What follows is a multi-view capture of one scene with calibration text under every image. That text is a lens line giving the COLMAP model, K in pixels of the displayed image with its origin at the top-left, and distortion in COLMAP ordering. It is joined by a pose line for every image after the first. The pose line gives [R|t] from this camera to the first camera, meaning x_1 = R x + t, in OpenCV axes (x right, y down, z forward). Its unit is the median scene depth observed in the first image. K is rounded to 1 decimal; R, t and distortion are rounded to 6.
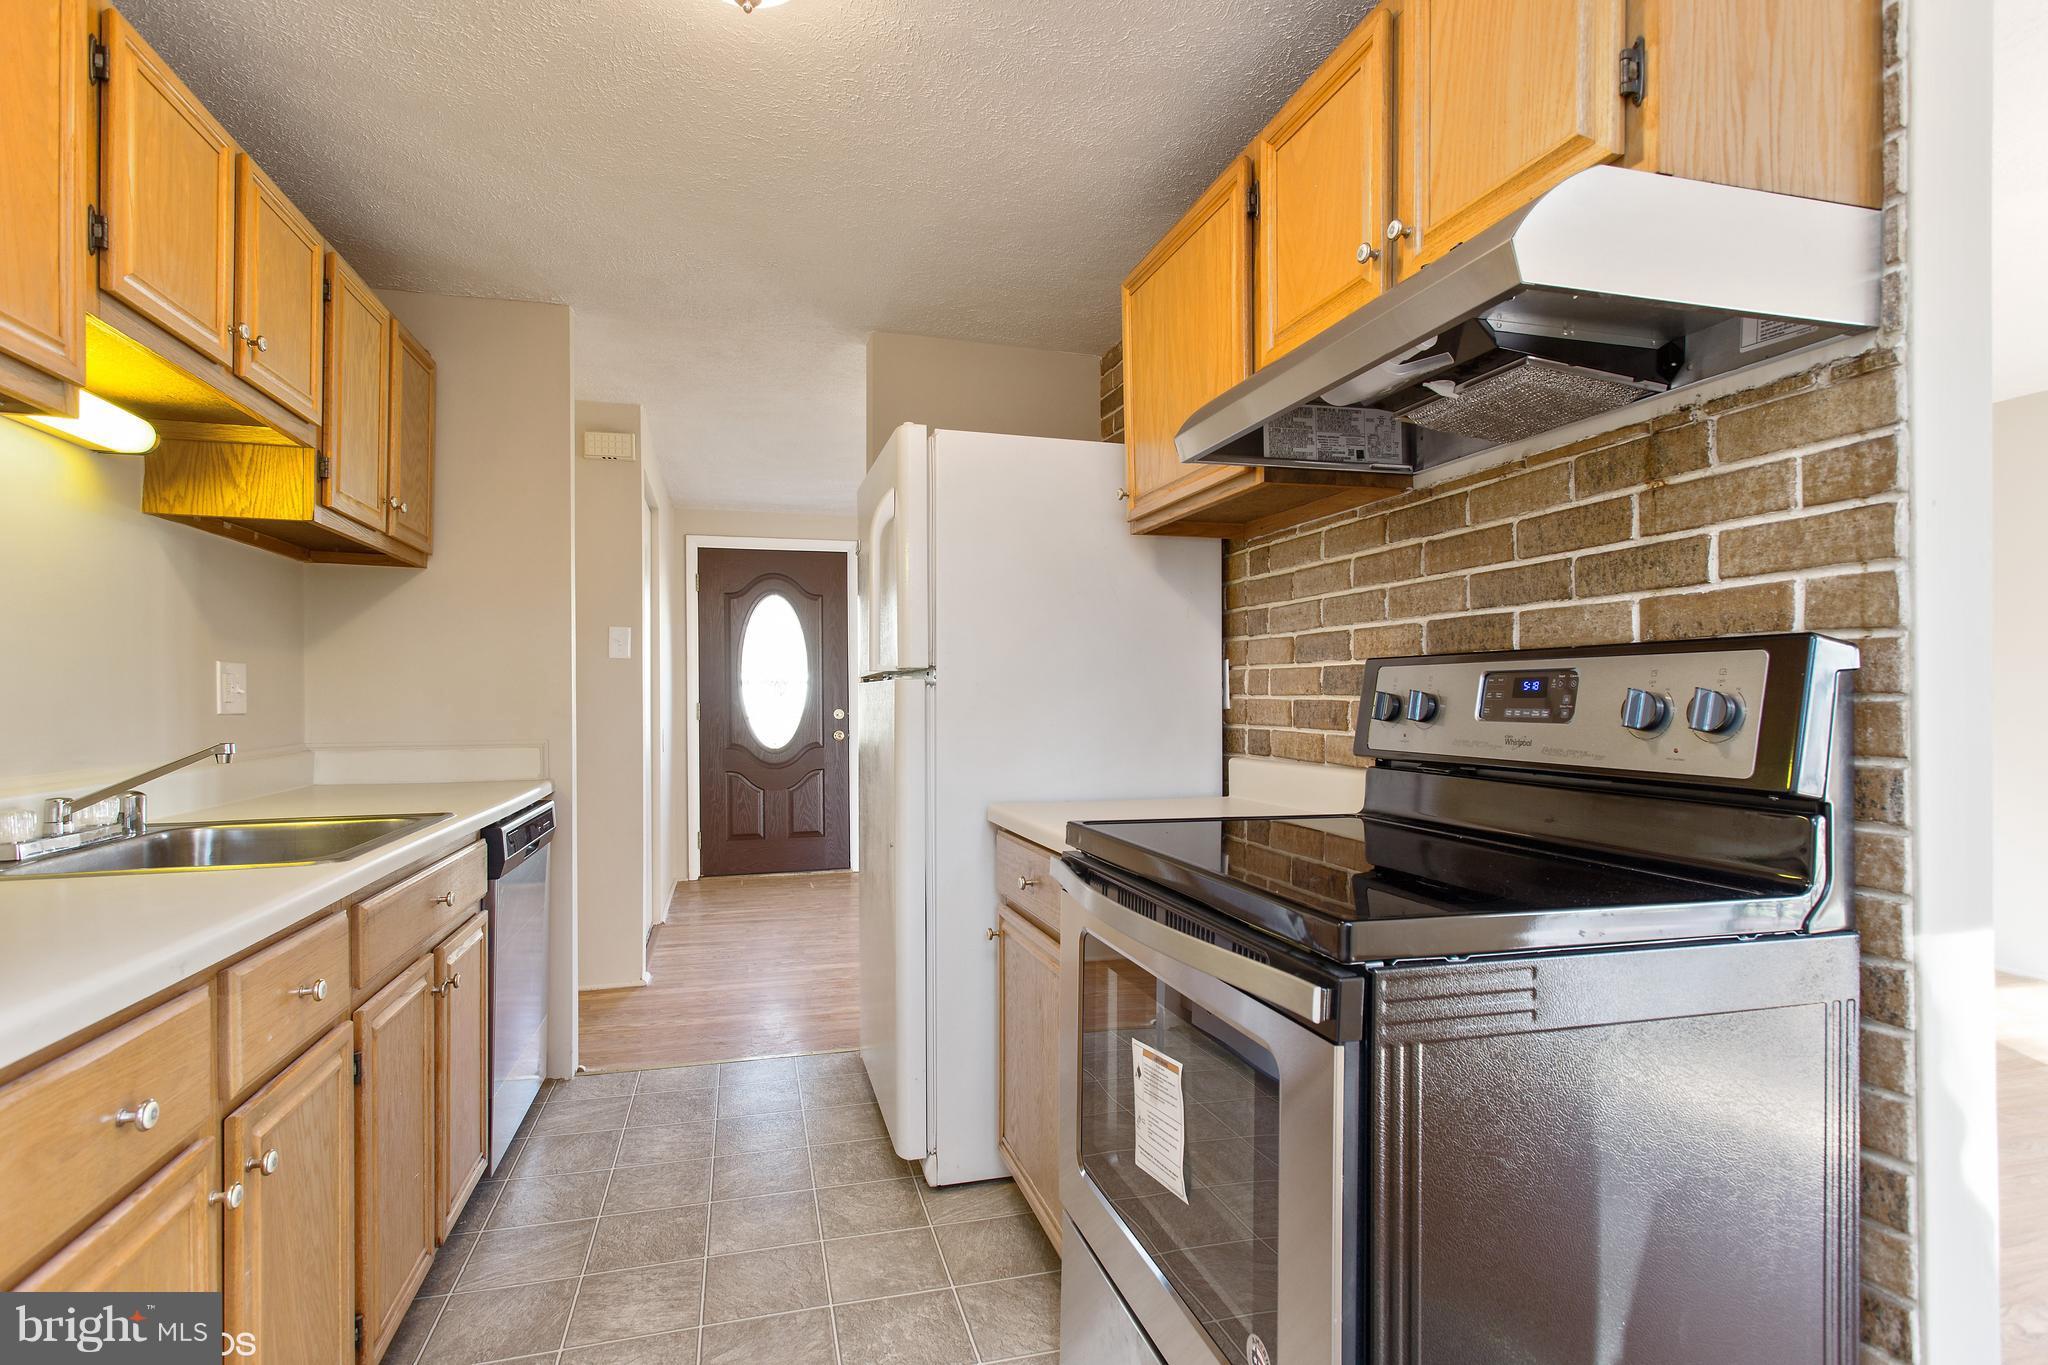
lens RADIAL K [[997.5, 0, 979.4], [0, 997.5, 673.9], [0, 0, 1]] dist [-0.001409, 0.002888]
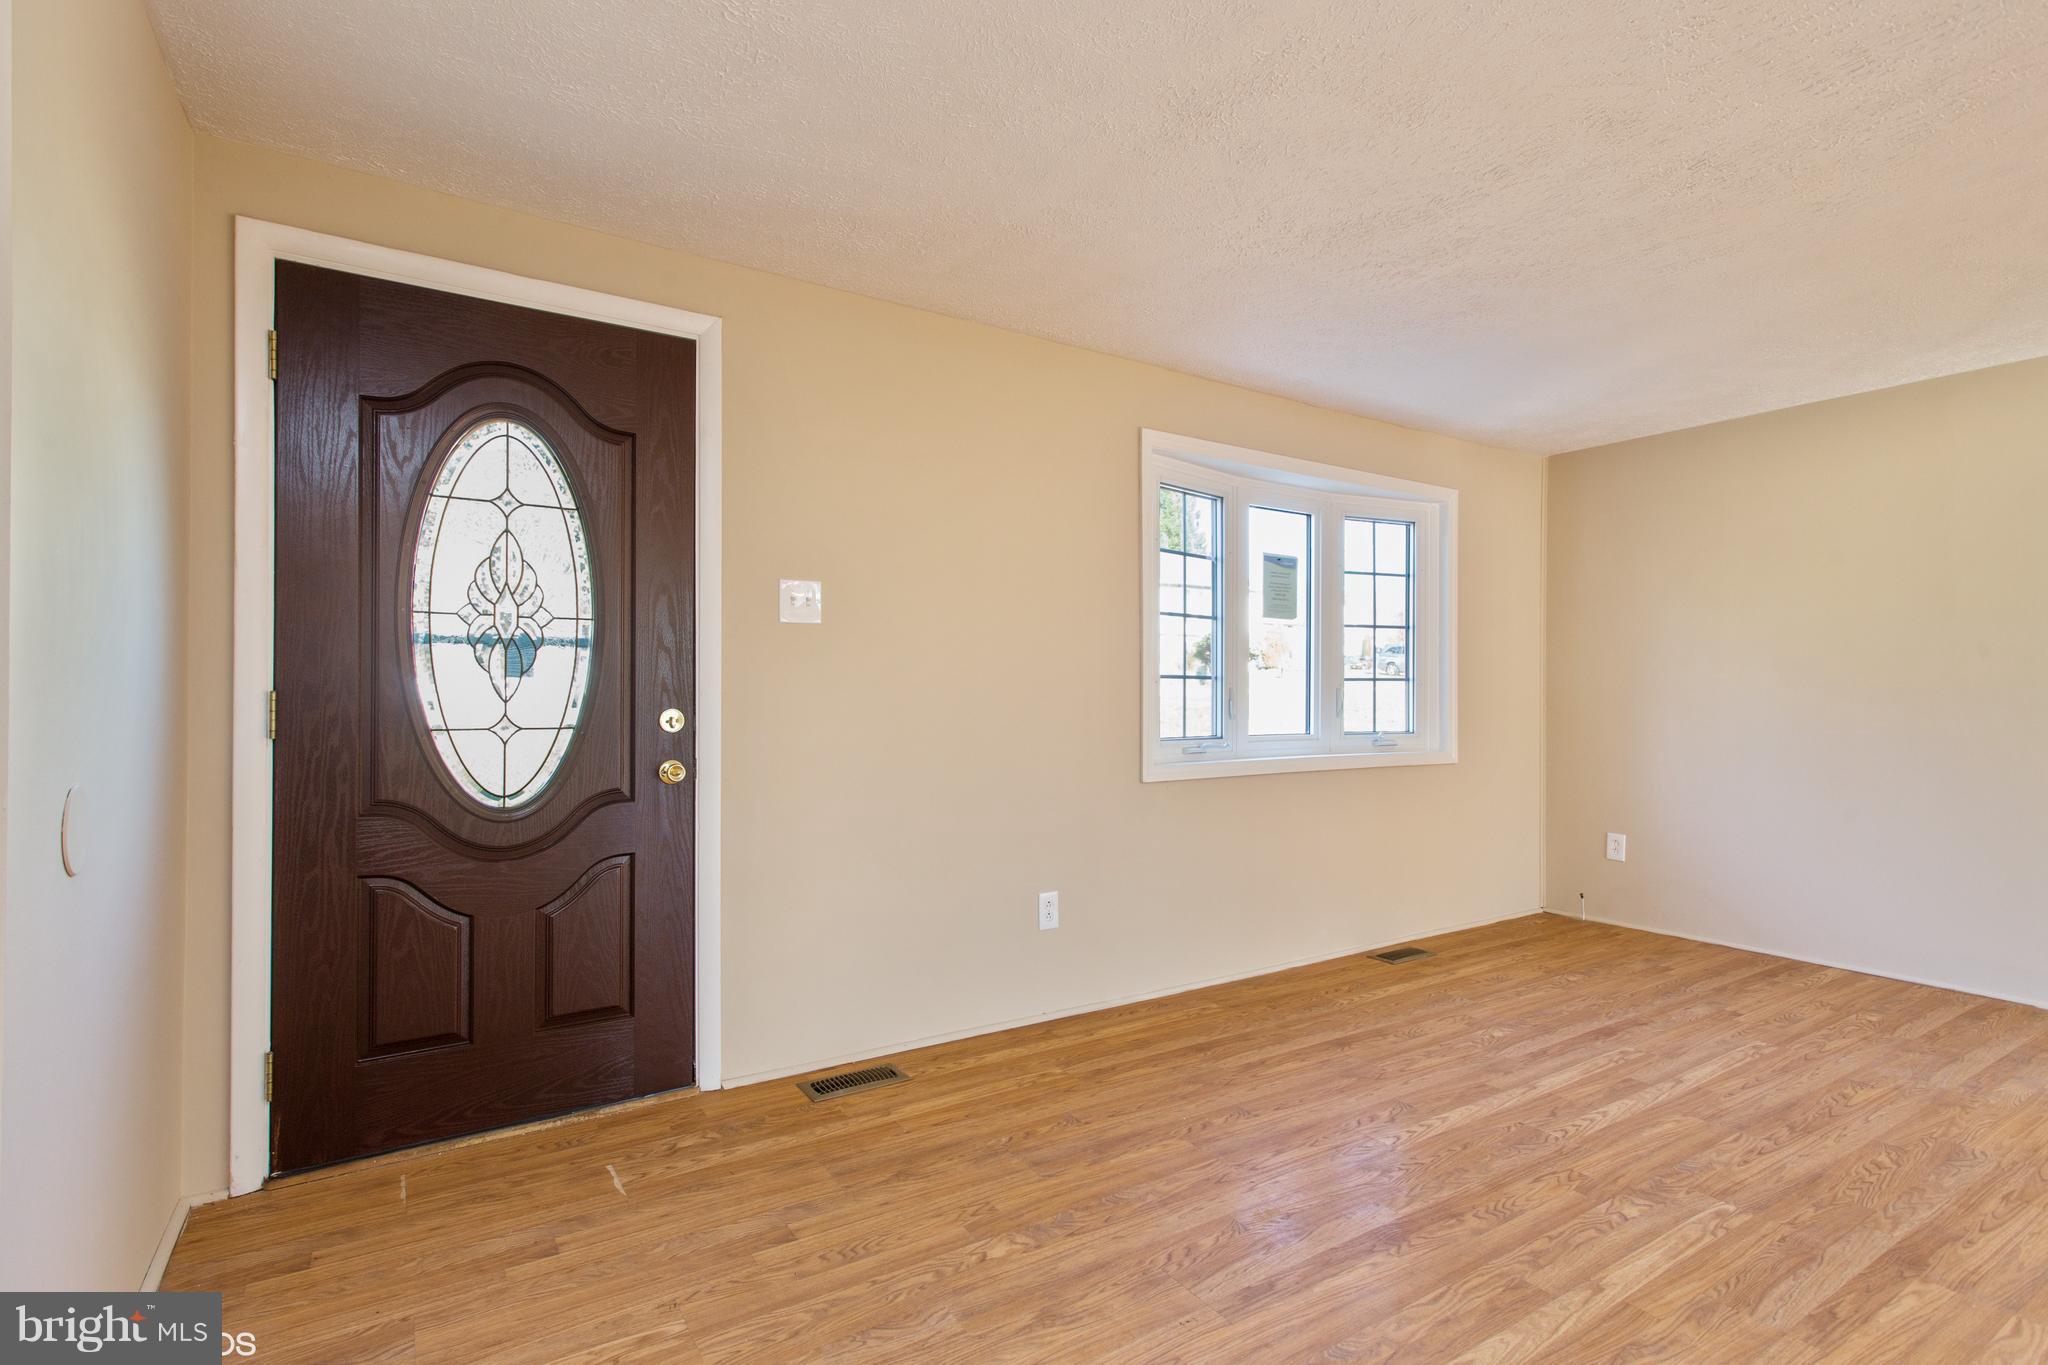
lens RADIAL K [[997.5, 0, 1010.8], [0, 997.5, 678.6], [0, 0, 1]] dist [-0.001409, 0.002888]
pose [[0.943594, 0.014018, 0.330808, -0.513014], [-0.019840, 0.999702, 0.014227, 0.049255], [-0.330510, -0.019988, 0.943591, 1.959230]]
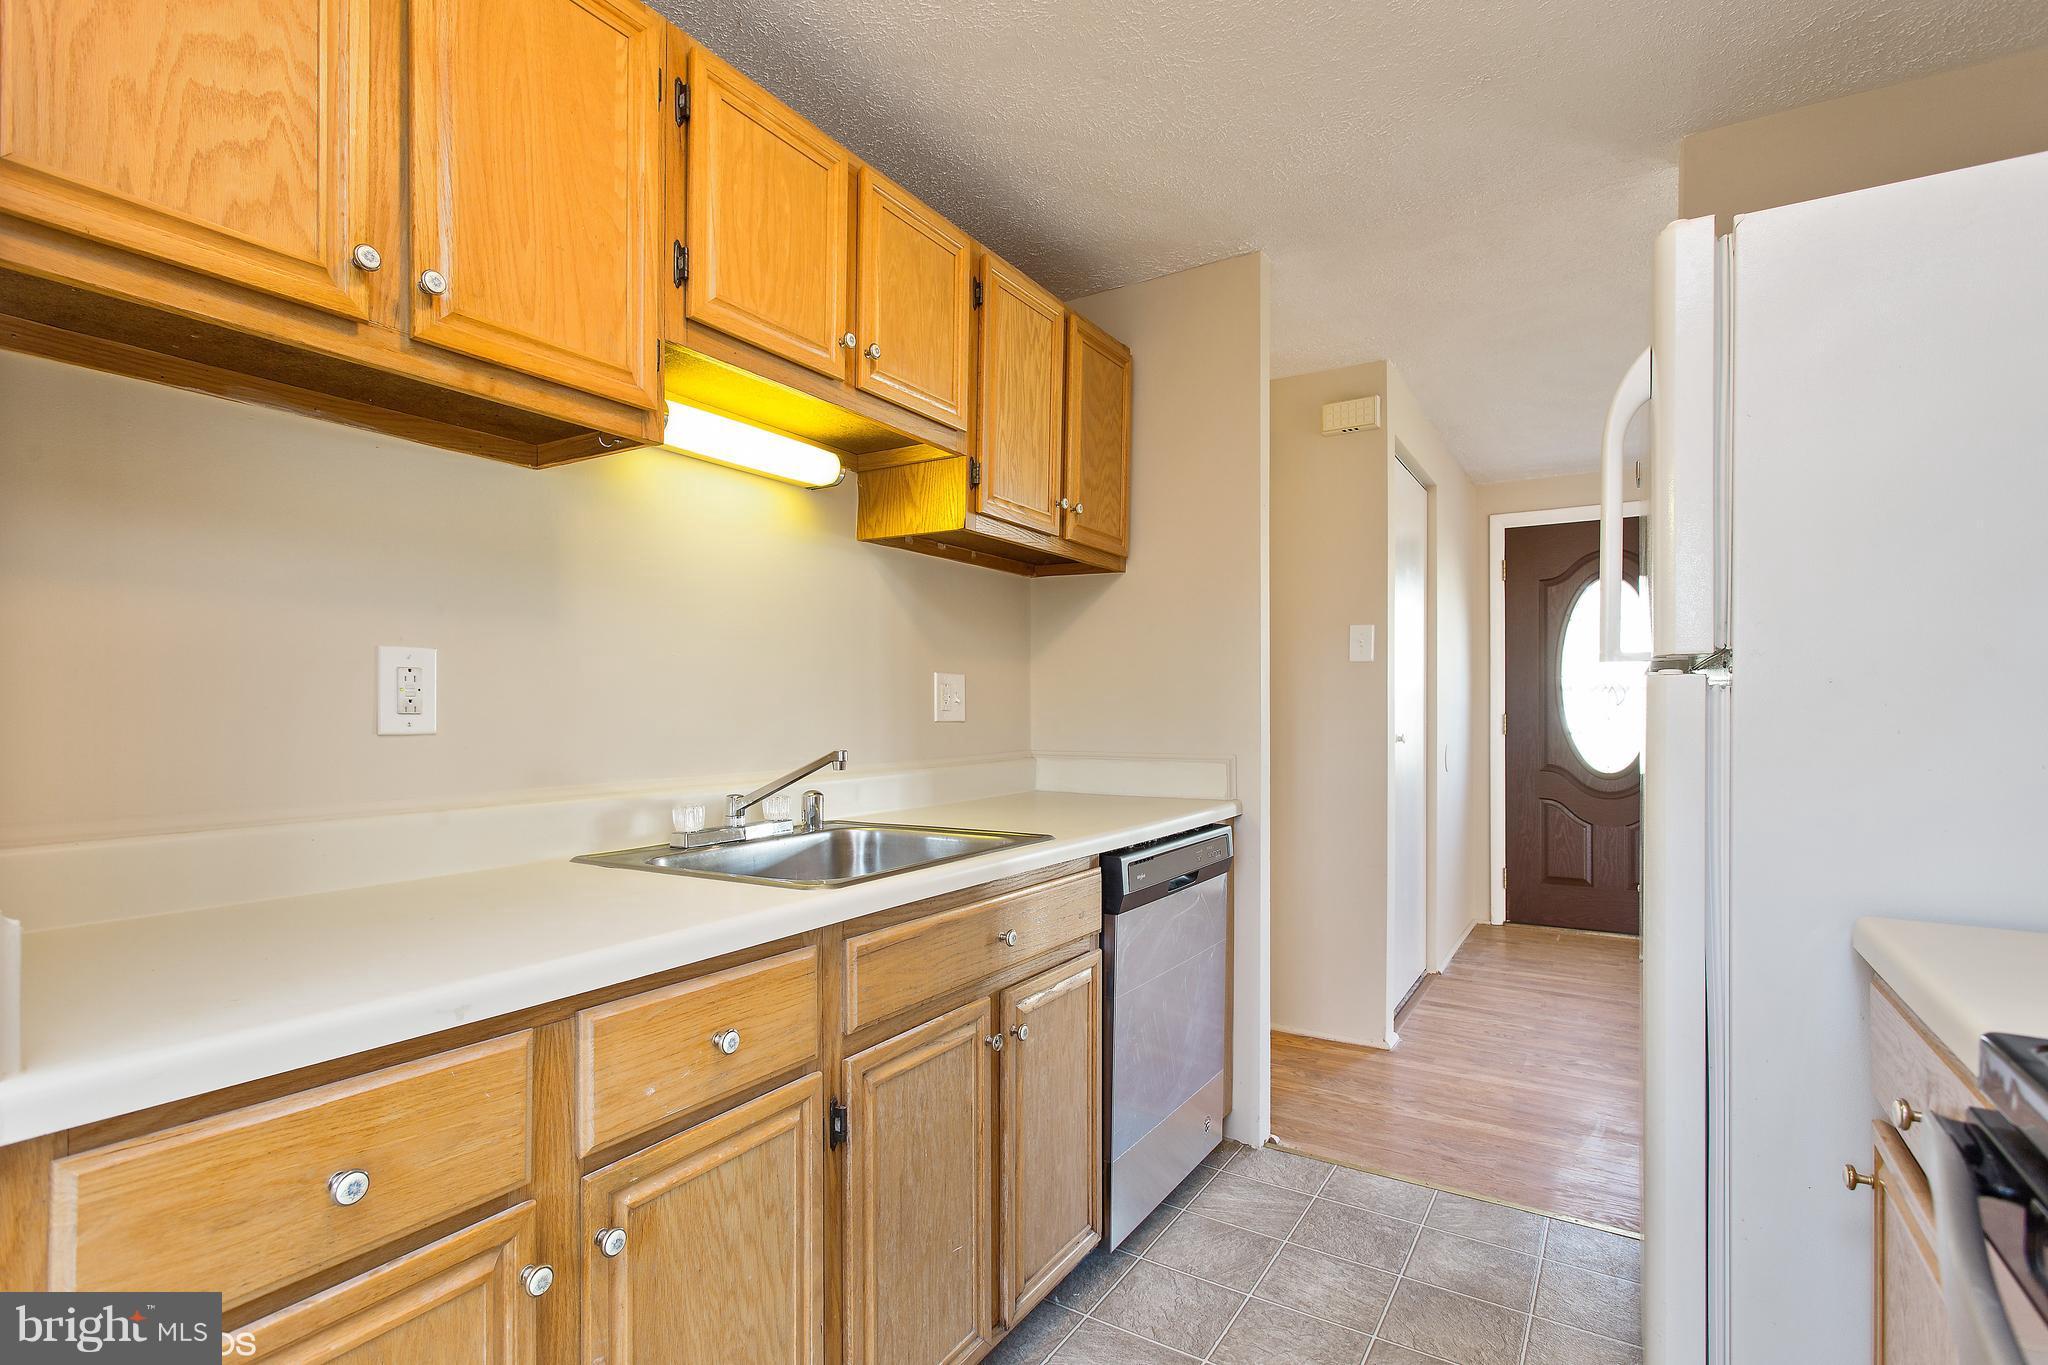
lens RADIAL K [[997.5, 0, 993.1], [0, 997.5, 706.3], [0, 0, 1]] dist [-0.001409, 0.002888]
pose [[0.693595, 0.001836, -0.720363, 0.072704], [0.014486, 0.999759, 0.016496, 0.008307], [0.720220, -0.021877, 0.693401, 0.340856]]
